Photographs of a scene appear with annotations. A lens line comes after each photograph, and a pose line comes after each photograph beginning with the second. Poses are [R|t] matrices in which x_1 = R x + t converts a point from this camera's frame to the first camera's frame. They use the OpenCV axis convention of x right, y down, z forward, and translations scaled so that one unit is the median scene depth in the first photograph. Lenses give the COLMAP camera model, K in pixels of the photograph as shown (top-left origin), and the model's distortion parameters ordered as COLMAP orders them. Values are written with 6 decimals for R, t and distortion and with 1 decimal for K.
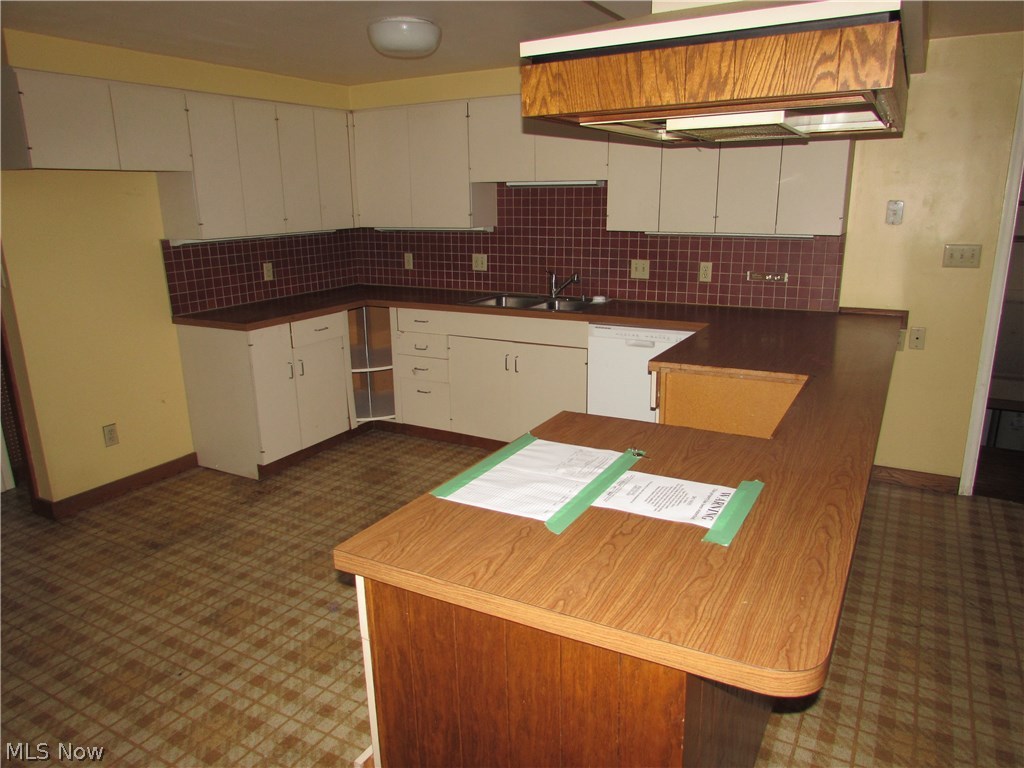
lens RADIAL K [[722.6, 0, 509.2], [0, 722.6, 382.6], [0, 0, 1]] dist [-0.030597, 0.015319]
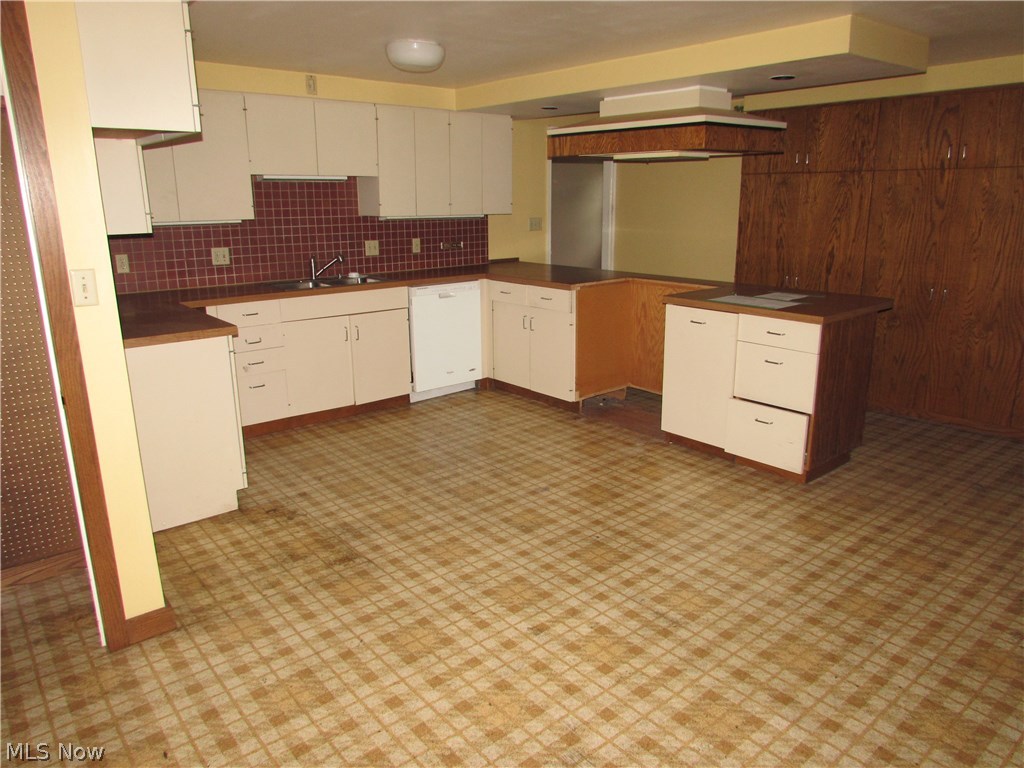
lens RADIAL K [[722.6, 0, 508.3], [0, 722.6, 384.6], [0, 0, 1]] dist [-0.030597, 0.015319]
pose [[0.354872, -0.225243, 0.907376, -0.979738], [0.235561, 0.960774, 0.146371, -0.058318], [-0.904753, 0.161799, 0.394010, 0.338848]]
